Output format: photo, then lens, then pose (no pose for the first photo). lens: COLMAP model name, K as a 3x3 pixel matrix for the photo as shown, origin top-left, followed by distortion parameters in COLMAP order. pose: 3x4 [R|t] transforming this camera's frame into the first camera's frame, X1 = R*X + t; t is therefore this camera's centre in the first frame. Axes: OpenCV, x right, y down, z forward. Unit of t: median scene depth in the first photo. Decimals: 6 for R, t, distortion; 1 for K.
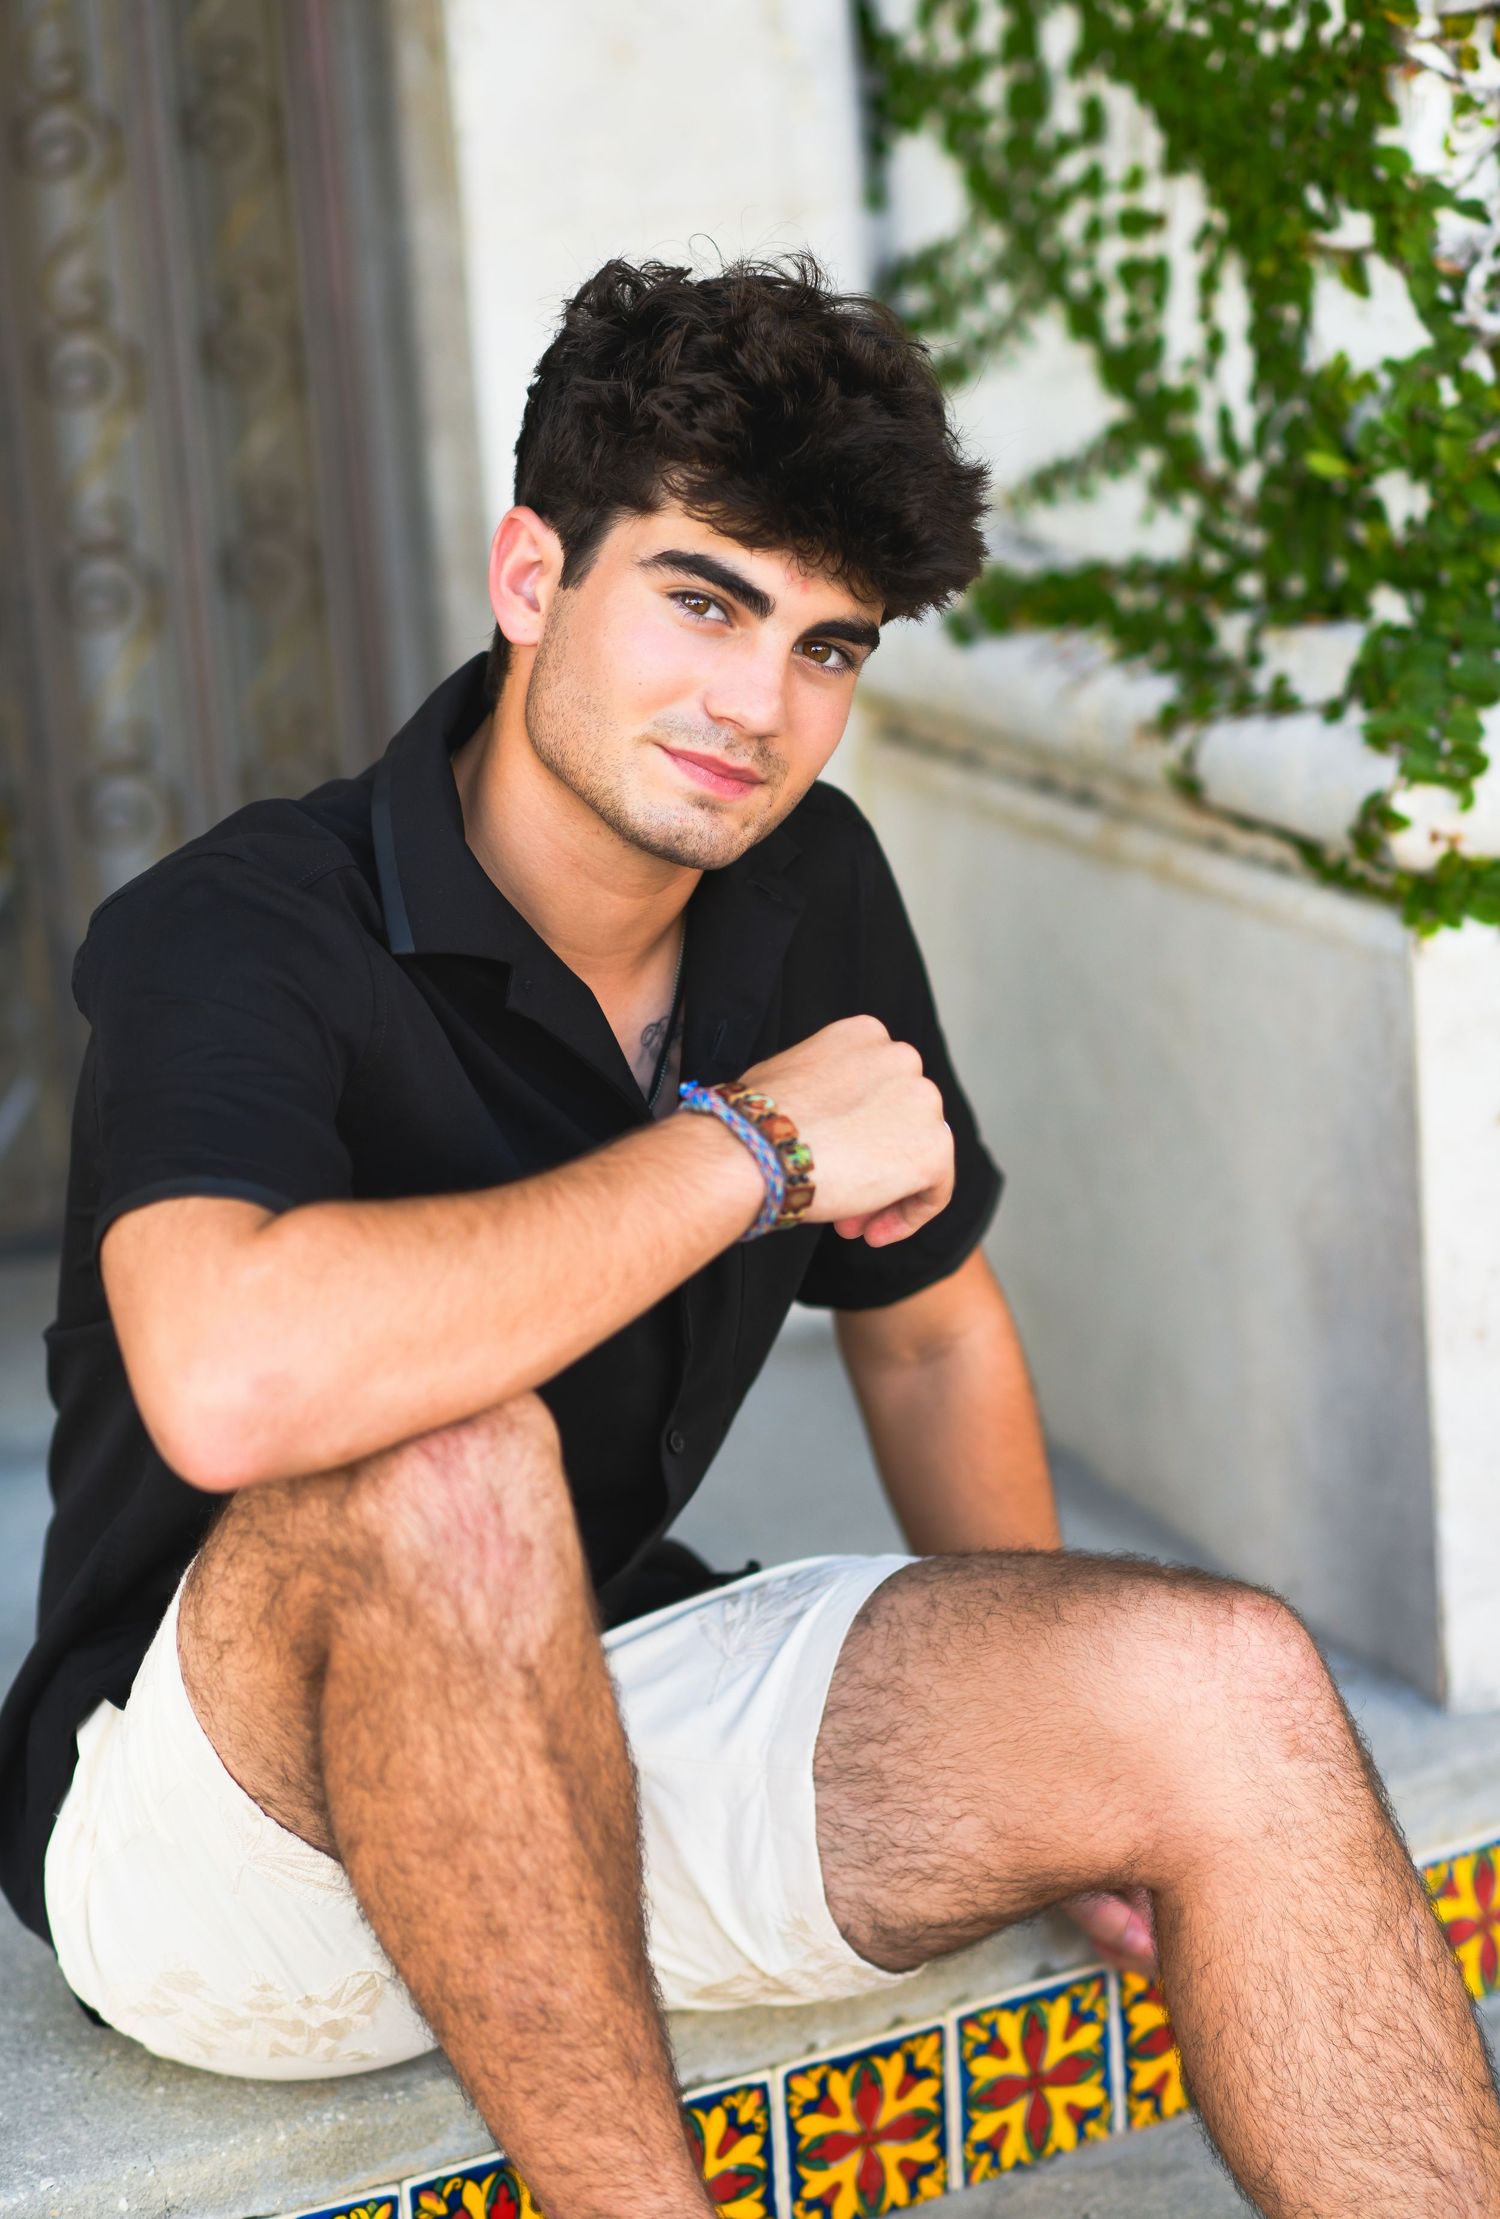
lens RADIAL K [[6335.5, 0, 795.5], [0, 6335.5, 1076.5], [0, 0, 1]] dist [-0.024285, 0.000000]
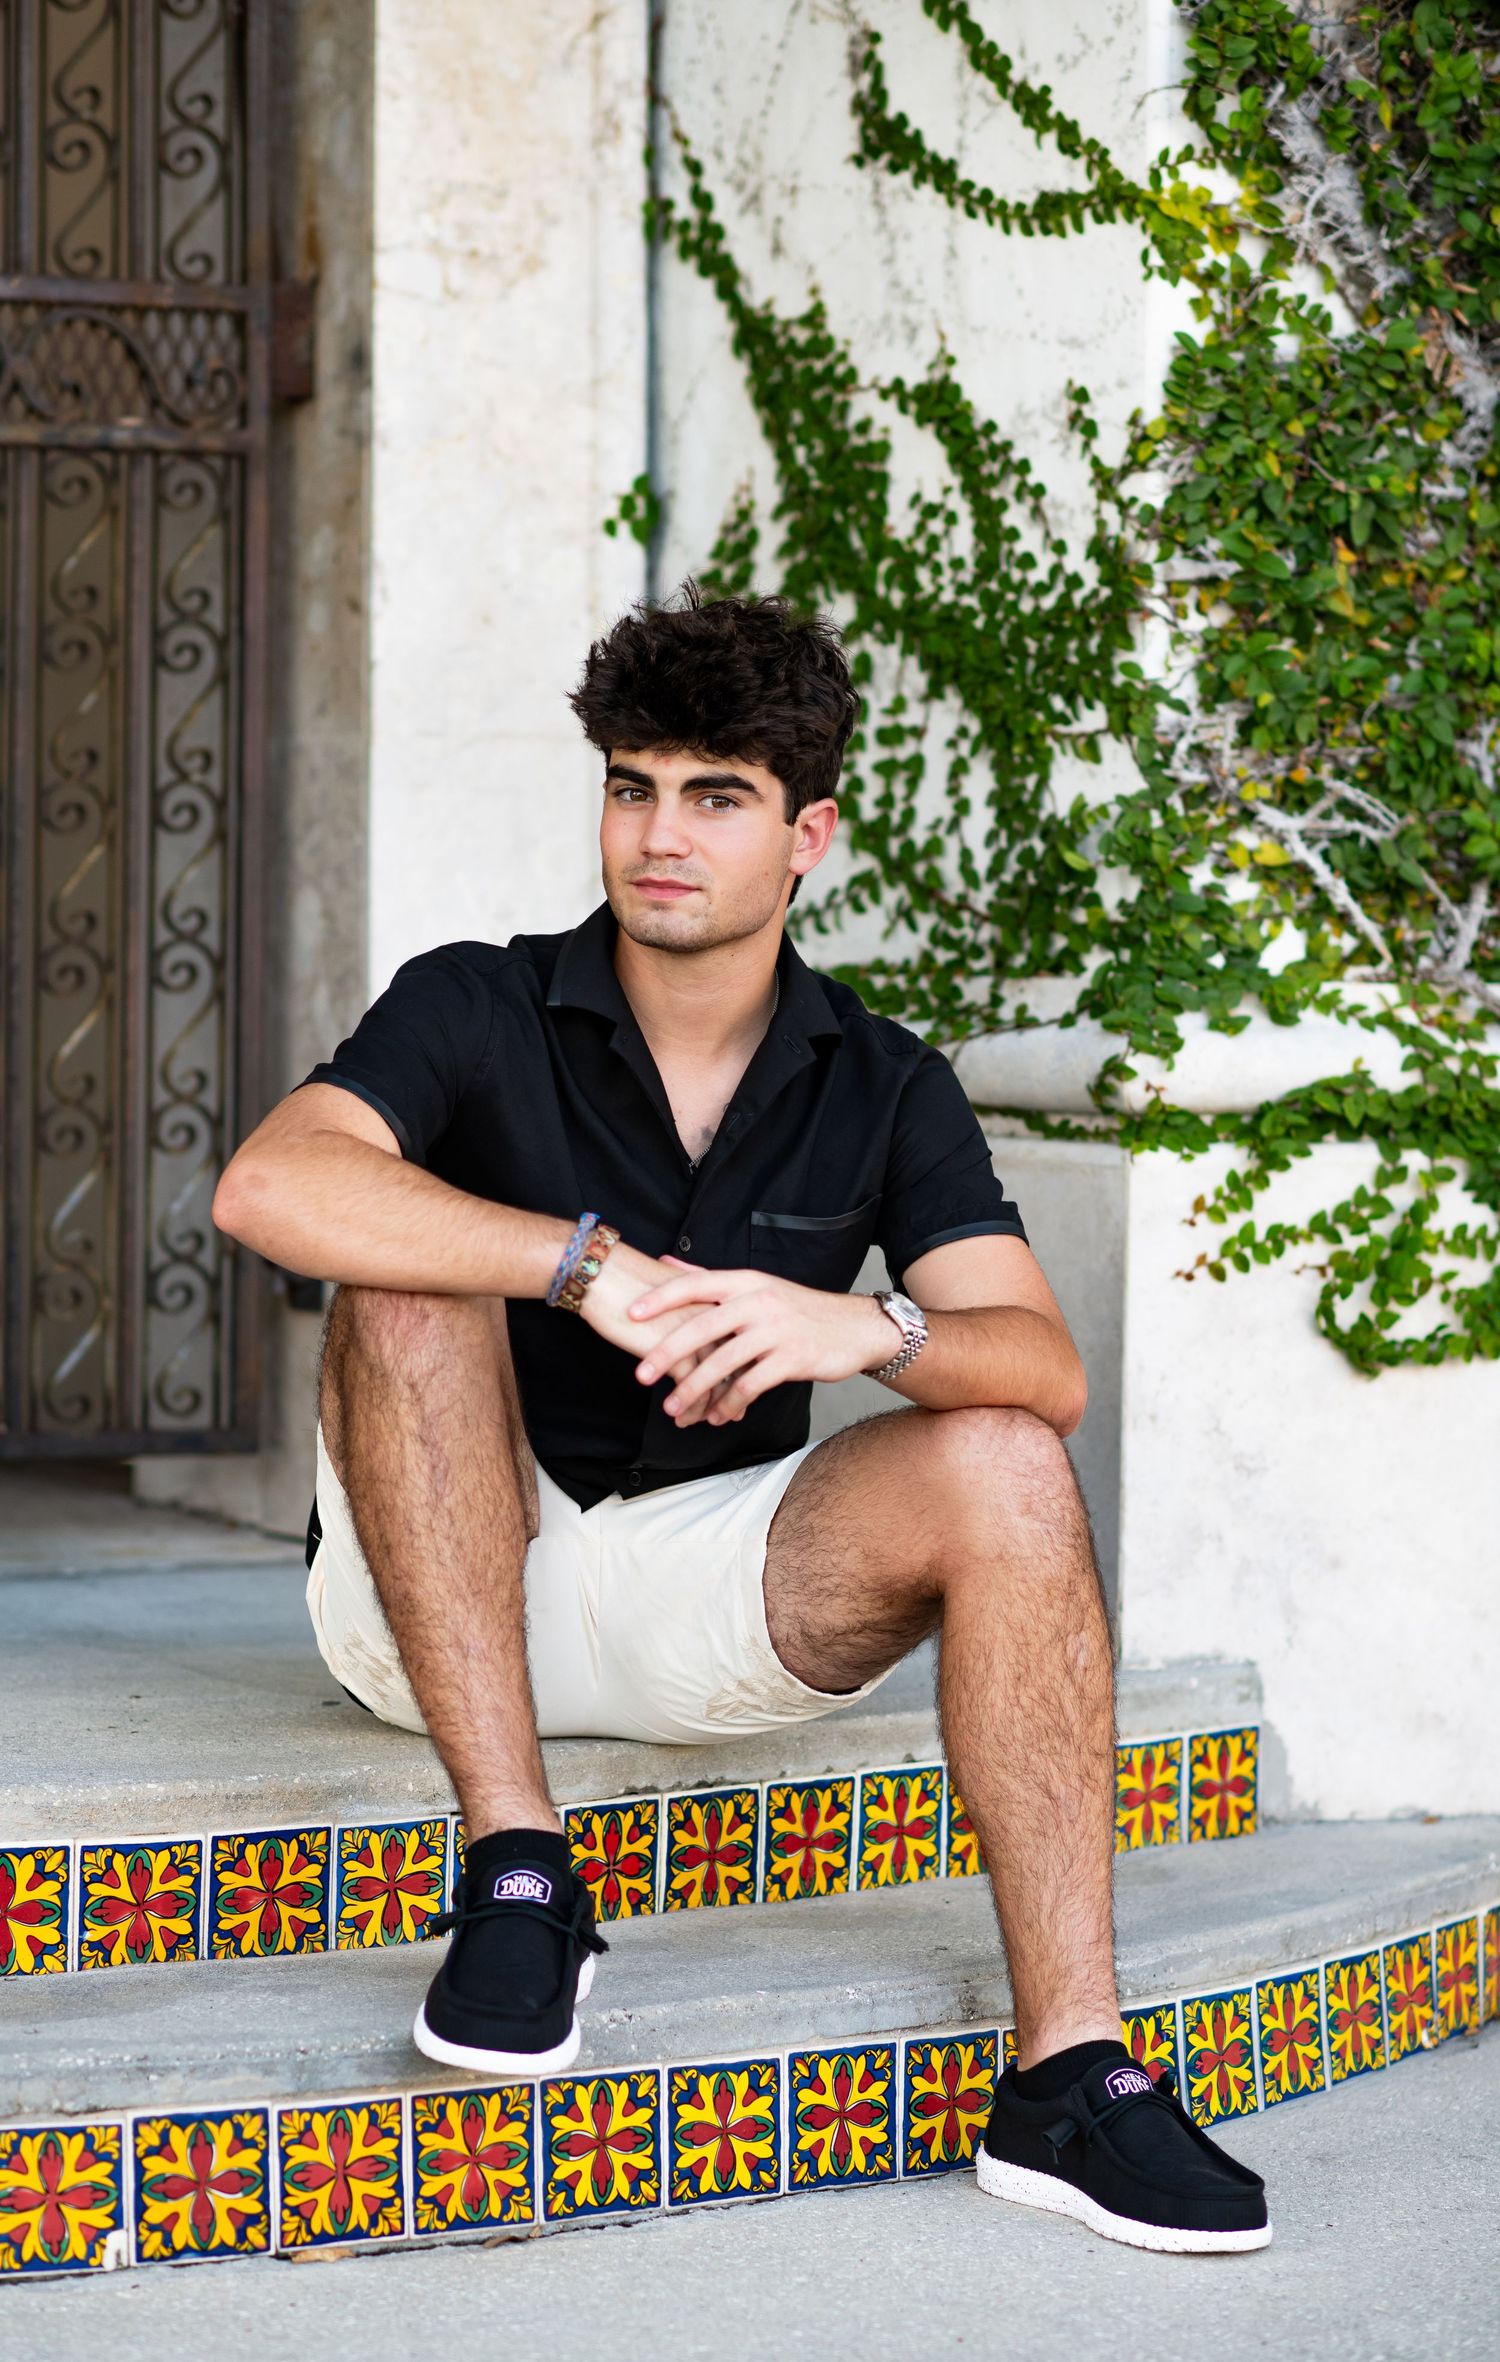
lens RADIAL K [[7164.5, 0, 772.2], [0, 7164.5, 1230.4], [0, 0, 1]] dist [-0.010267, 0.000000]
pose [[0.976857, 0.076266, 0.199836, -0.338423], [-0.042302, 0.984704, -0.169022, 0.297686], [-0.209670, 0.156656, 0.965141, -0.678953]]
